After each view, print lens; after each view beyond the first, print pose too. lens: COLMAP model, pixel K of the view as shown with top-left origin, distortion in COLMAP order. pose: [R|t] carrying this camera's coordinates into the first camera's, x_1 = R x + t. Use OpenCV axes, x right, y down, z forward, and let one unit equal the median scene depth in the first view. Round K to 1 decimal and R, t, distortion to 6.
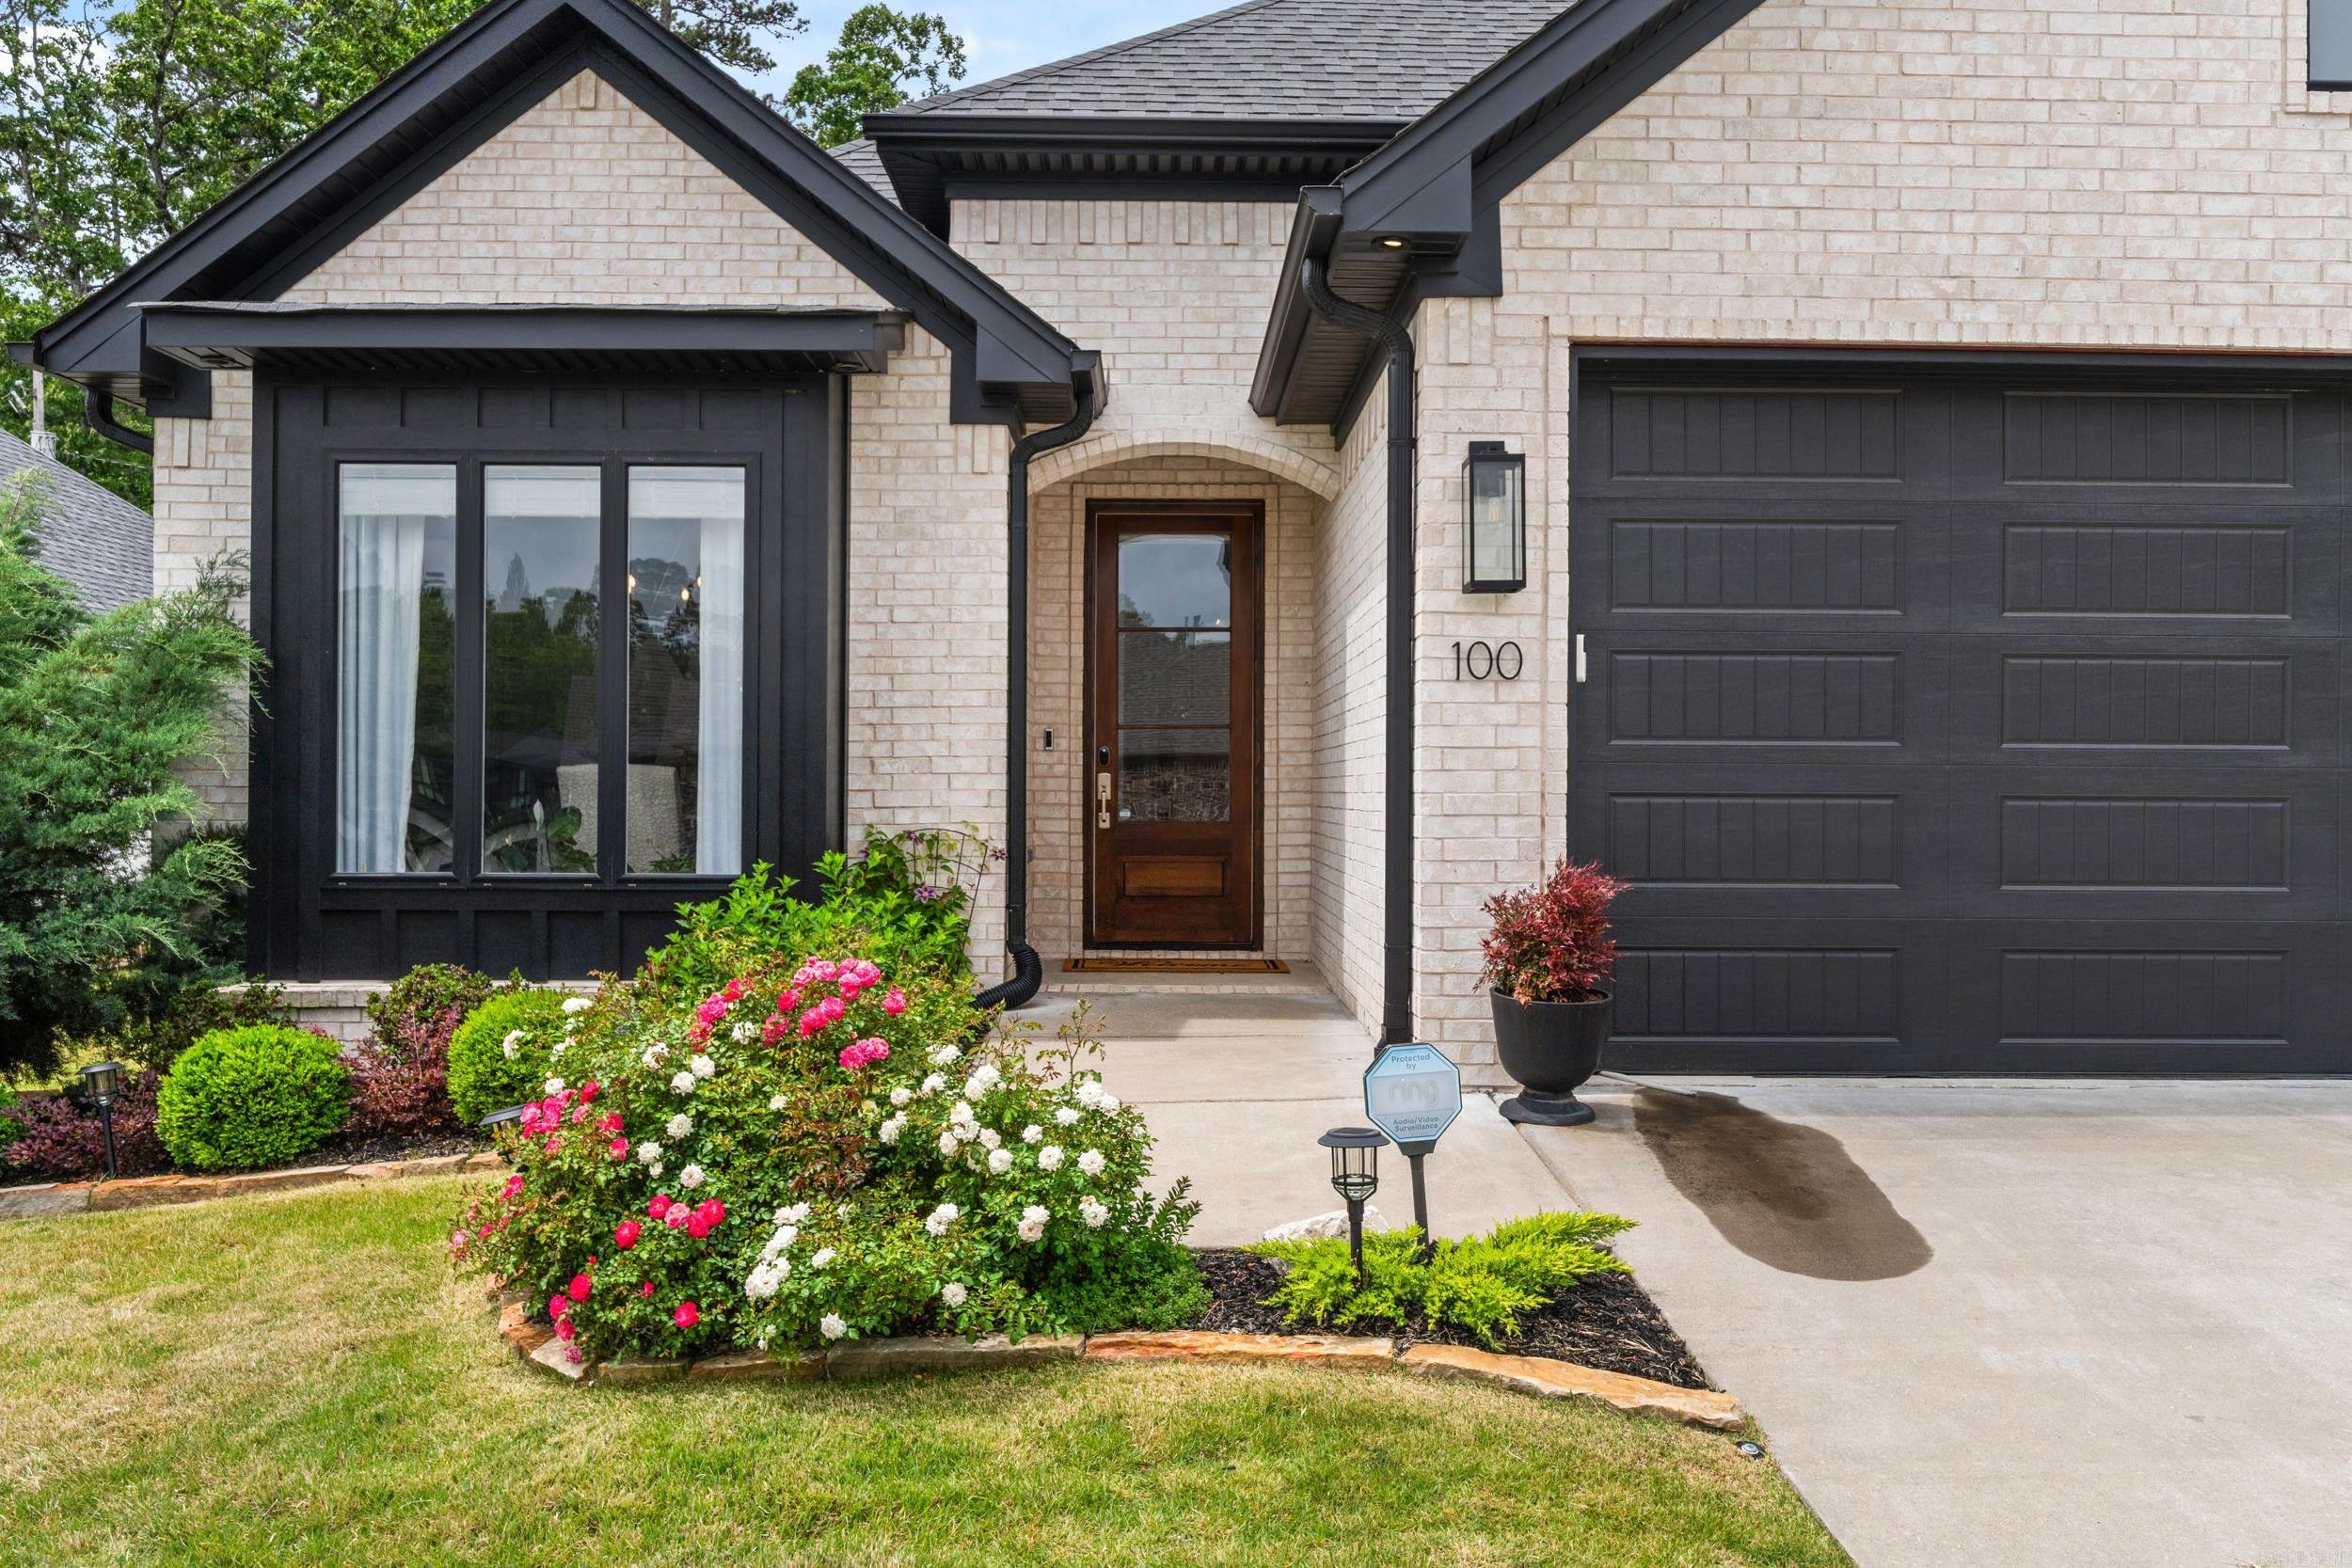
lens RADIAL K [[1808.0, 0, 1179.8], [0, 1808.0, 777.6], [0, 0, 1]] dist [-0.005549, 0.003732]
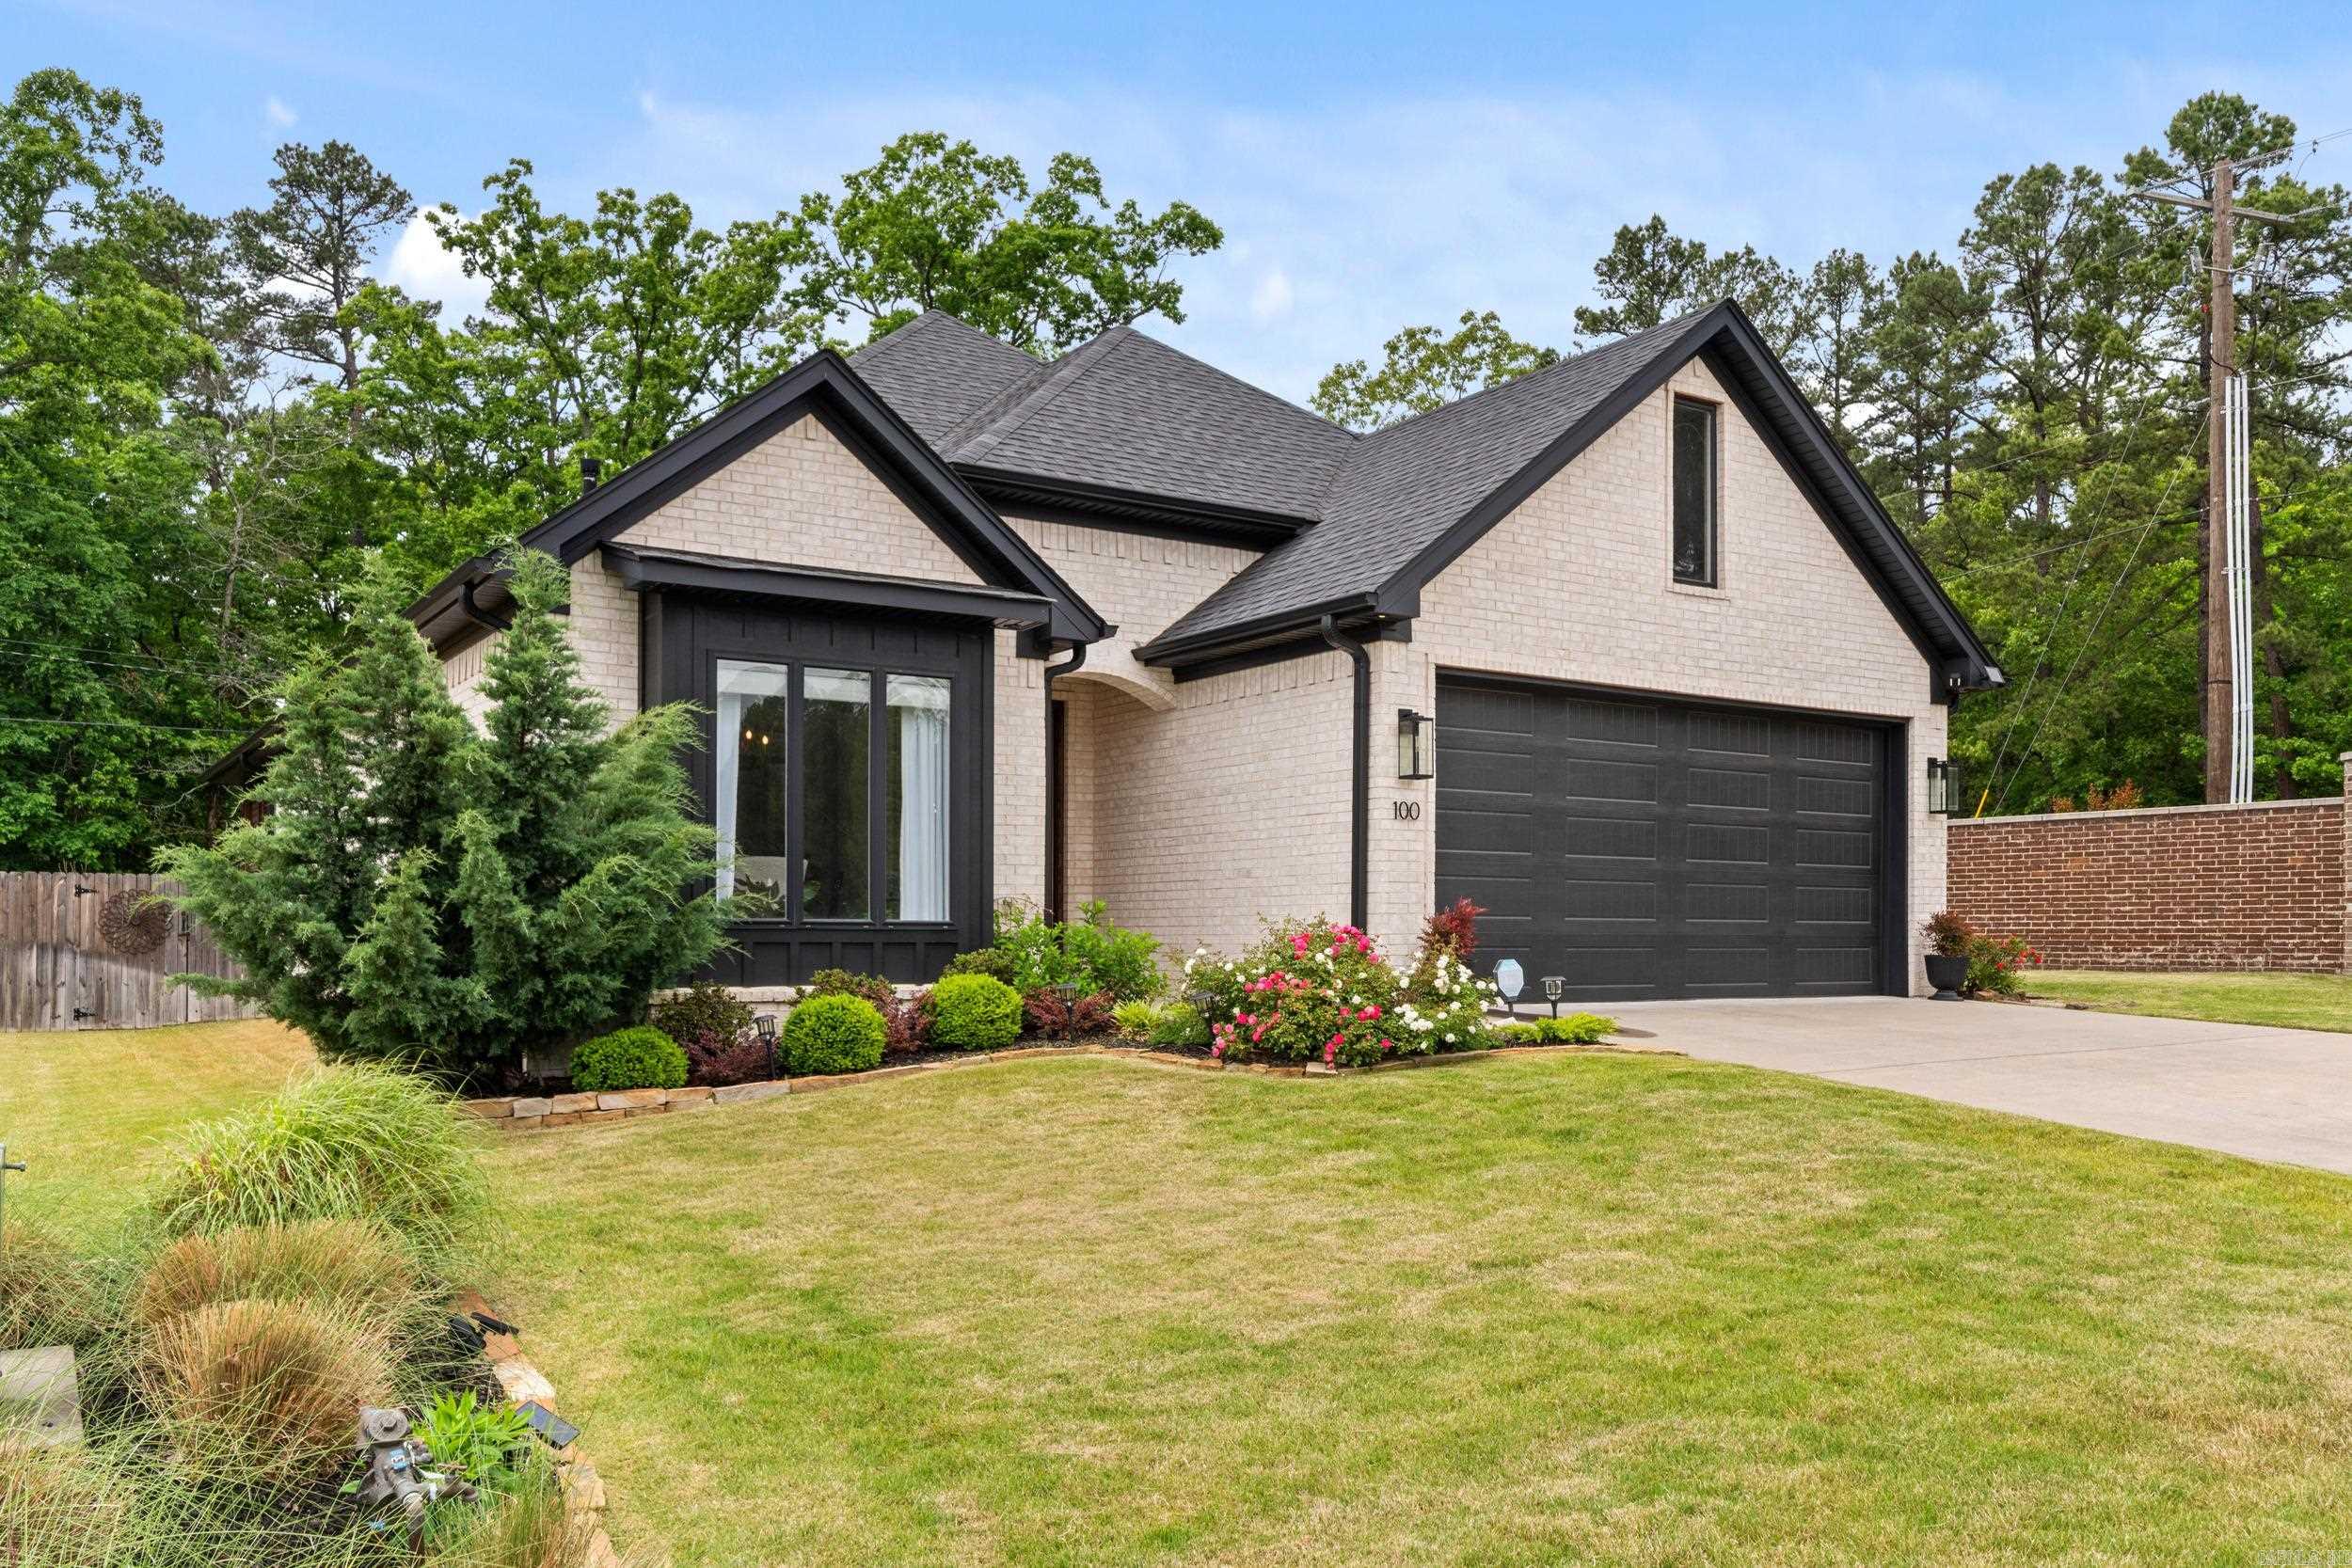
lens RADIAL K [[1872.1, 0, 1181.0], [0, 1872.1, 948.0], [0, 0, 1]] dist [-0.019058, 0.002763]
pose [[0.848181, -0.005371, 0.529679, -0.982361], [-0.000893, 0.999933, 0.011570, 0.058310], [-0.529705, -0.010287, 0.848119, -0.597680]]
